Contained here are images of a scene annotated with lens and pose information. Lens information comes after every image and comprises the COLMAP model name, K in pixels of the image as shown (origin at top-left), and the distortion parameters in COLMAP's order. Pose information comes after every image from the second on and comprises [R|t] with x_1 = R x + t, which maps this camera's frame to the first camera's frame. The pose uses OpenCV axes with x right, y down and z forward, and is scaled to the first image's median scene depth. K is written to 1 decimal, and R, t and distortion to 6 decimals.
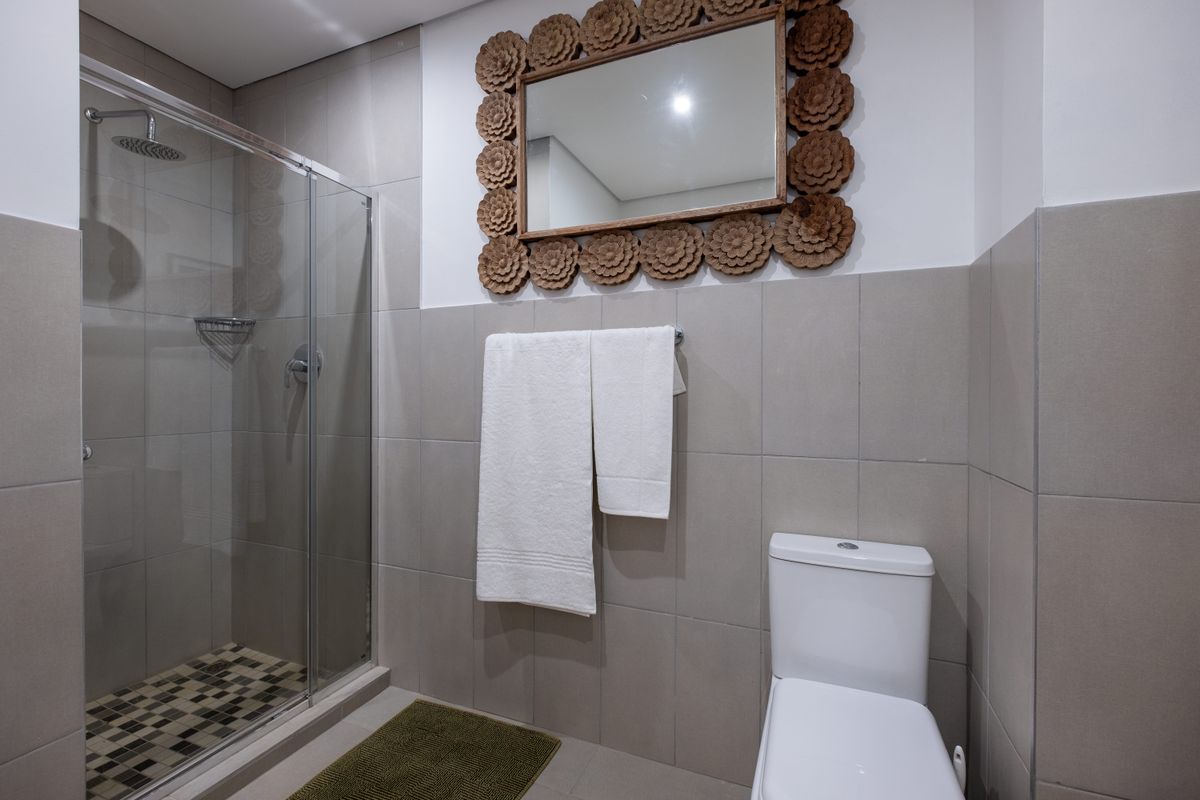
lens RADIAL K [[526.1, 0, 597.1], [0, 526.1, 399.4], [0, 0, 1]] dist [0.001239, -0.000392]
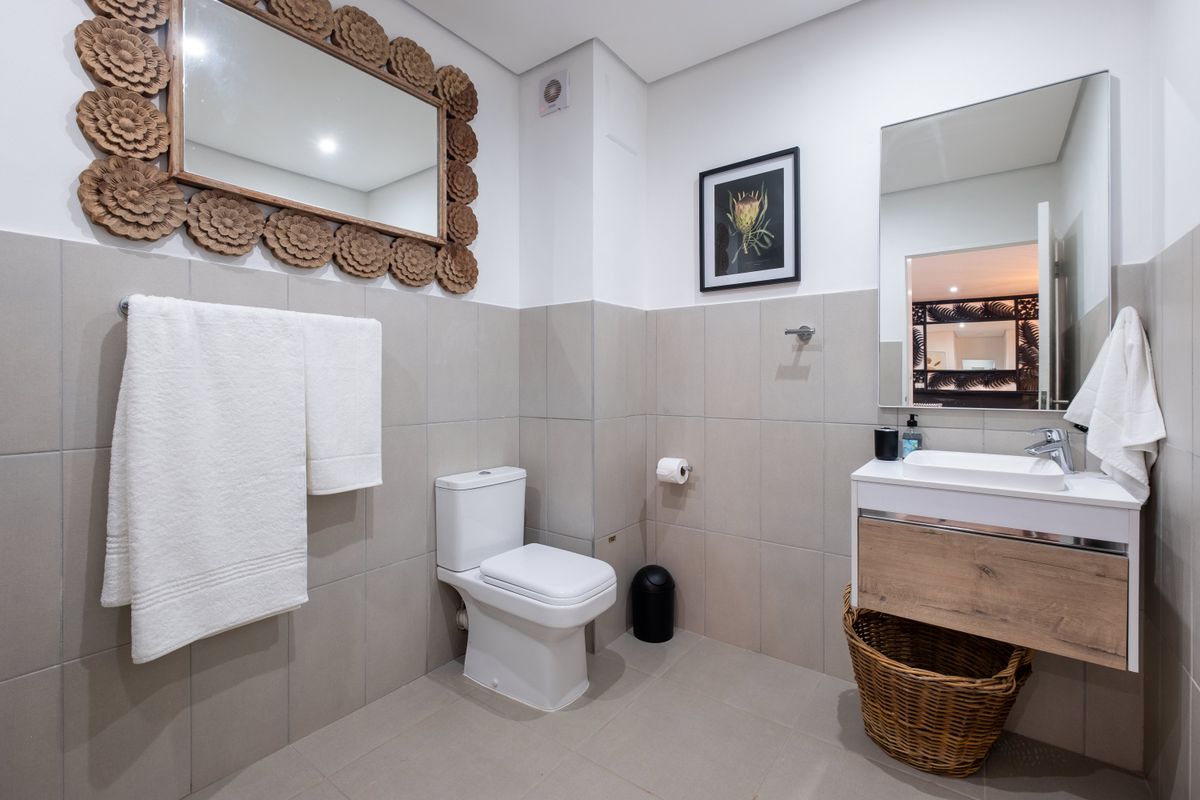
lens RADIAL K [[526.1, 0, 597.3], [0, 526.1, 388.2], [0, 0, 1]] dist [0.001239, -0.000392]
pose [[0.236837, -0.014904, 0.971435, -0.809294], [0.009554, 0.999870, 0.013011, 0.001513], [-0.971502, 0.006199, 0.236949, 0.232434]]
